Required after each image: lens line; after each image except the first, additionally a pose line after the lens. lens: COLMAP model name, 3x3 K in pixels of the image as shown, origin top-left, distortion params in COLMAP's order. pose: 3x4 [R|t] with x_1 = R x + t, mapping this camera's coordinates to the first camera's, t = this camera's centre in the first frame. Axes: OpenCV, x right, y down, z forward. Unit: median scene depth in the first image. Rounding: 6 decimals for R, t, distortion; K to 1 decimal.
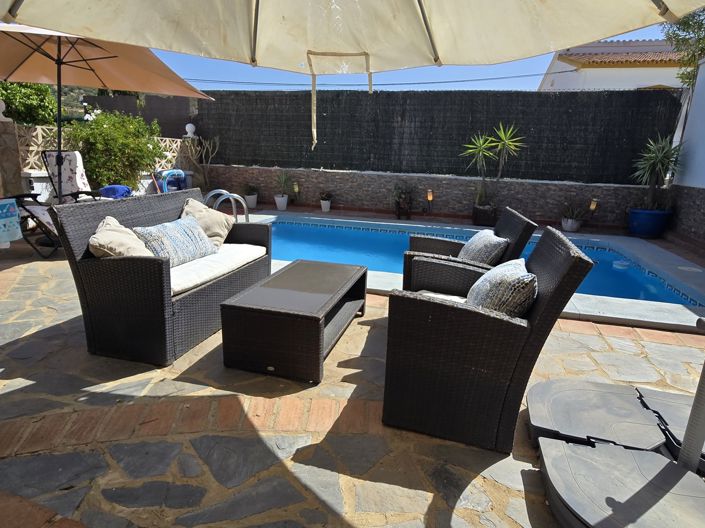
lens RADIAL K [[399.1, 0, 352.5], [0, 399.1, 264.0], [0, 0, 1]] dist [0.000415, -0.001326]
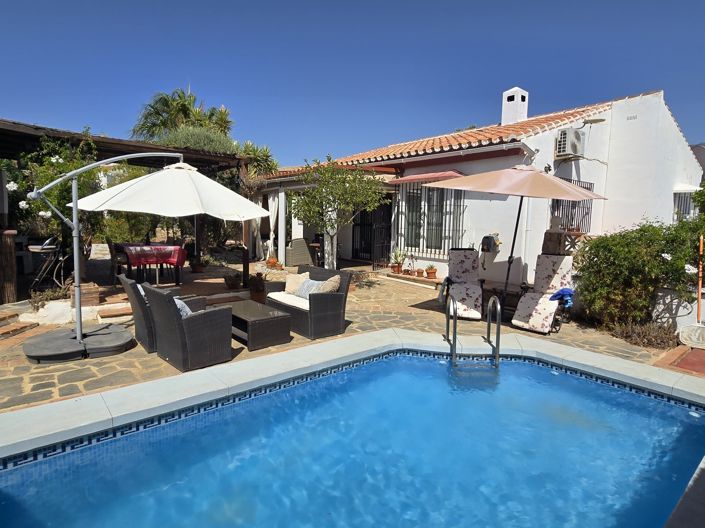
lens RADIAL K [[399.1, 0, 352.5], [0, 399.1, 264.0], [0, 0, 1]] dist [0.000415, -0.001326]
pose [[-0.538939, 0.043110, -0.841241, 0.412743], [-0.262087, 0.940537, 0.216104, -0.239051], [0.800534, 0.336945, -0.495594, 0.746751]]
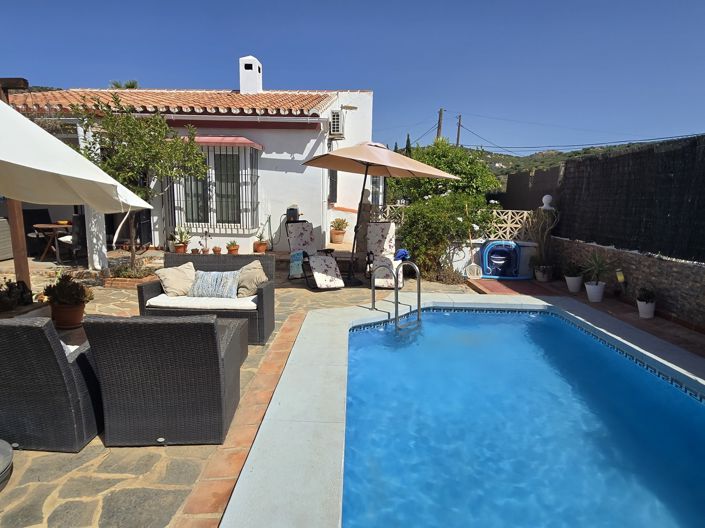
lens RADIAL K [[399.1, 0, 352.5], [0, 399.1, 264.0], [0, 0, 1]] dist [0.000415, -0.001326]
pose [[0.283937, 0.126308, -0.950487, 0.416117], [-0.265558, 0.962868, 0.048623, -0.121757], [0.921335, 0.238603, 0.306936, 0.334941]]
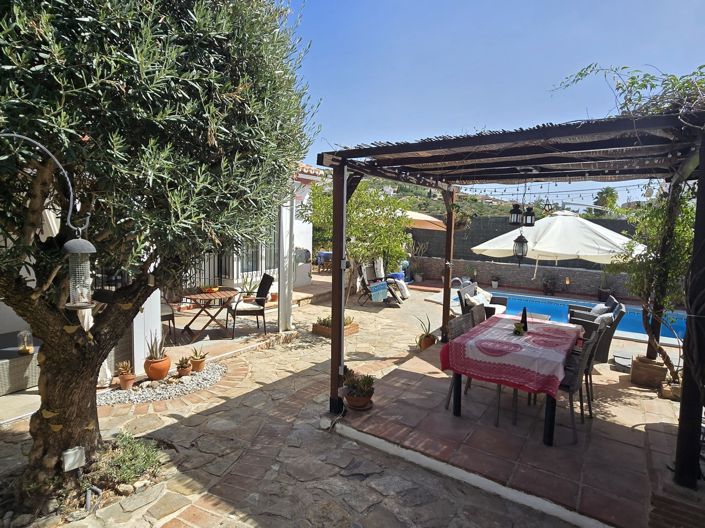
lens RADIAL K [[399.1, 0, 352.5], [0, 399.1, 264.0], [0, 0, 1]] dist [0.000415, -0.001326]
pose [[0.963337, 0.022907, -0.267313, -0.194247], [-0.067055, 0.985284, -0.157220, 0.063655], [0.259778, 0.169381, 0.950697, -0.695661]]
